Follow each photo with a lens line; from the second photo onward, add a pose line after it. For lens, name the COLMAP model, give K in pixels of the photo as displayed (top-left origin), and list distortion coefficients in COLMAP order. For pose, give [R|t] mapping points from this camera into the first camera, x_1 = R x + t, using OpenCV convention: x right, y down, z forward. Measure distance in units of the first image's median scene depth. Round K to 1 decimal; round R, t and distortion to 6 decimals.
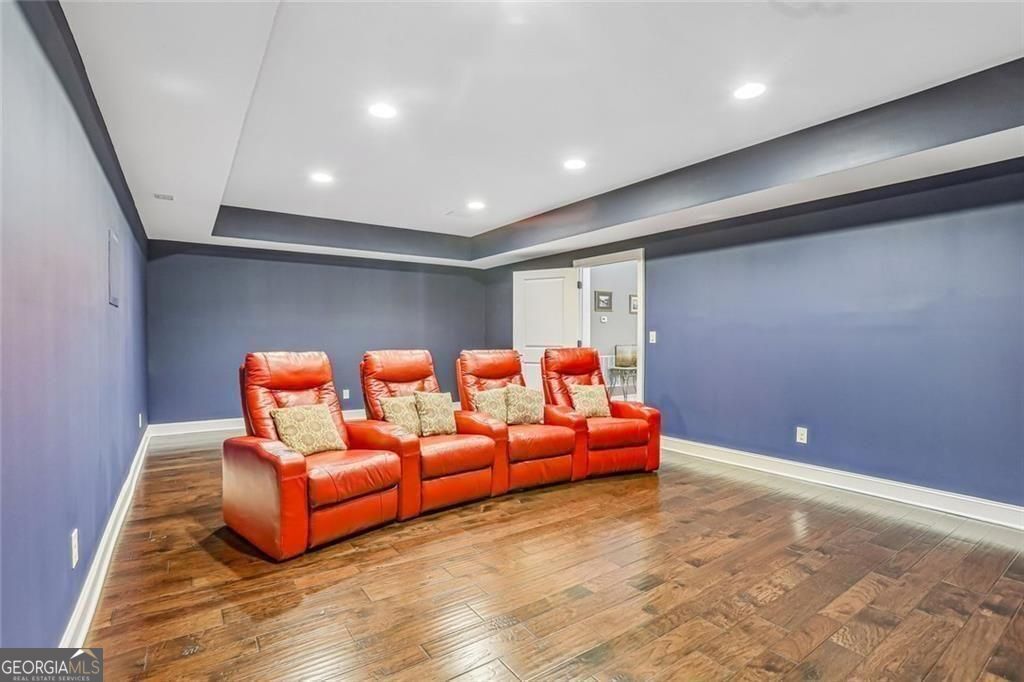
lens RADIAL K [[472.6, 0, 513.8], [0, 472.6, 336.5], [0, 0, 1]] dist [-0.040385, 0.002361]
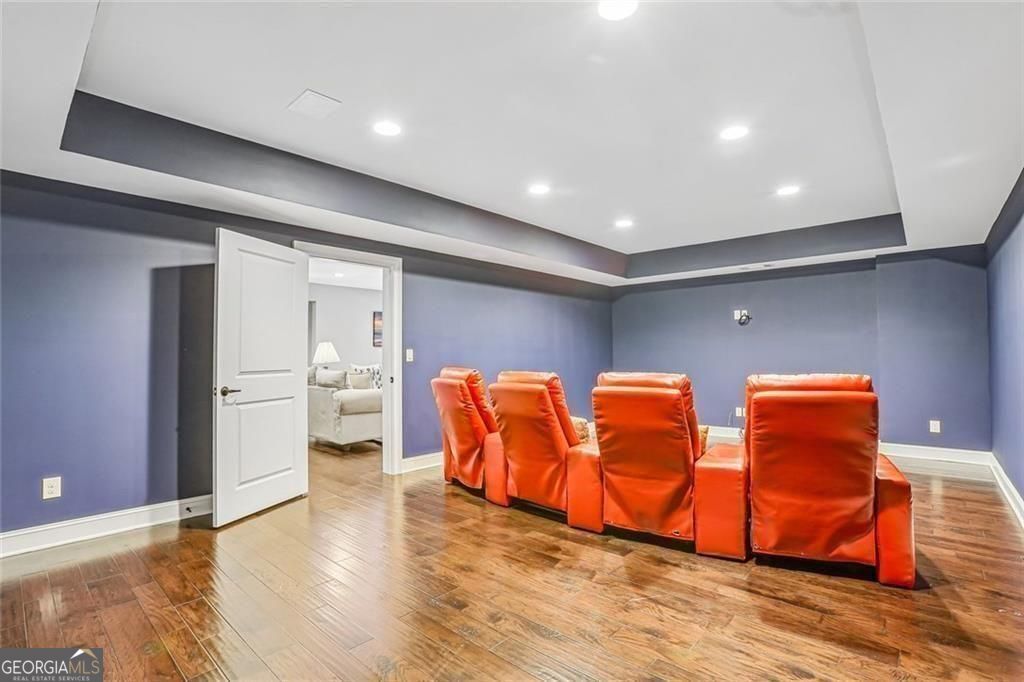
lens RADIAL K [[472.6, 0, 516.7], [0, 472.6, 347.0], [0, 0, 1]] dist [-0.040385, 0.002361]
pose [[-0.228647, 0.019048, 0.973323, -0.705350], [0.008440, 0.999810, -0.017584, 0.003262], [-0.973473, 0.004195, -0.228764, 1.051589]]
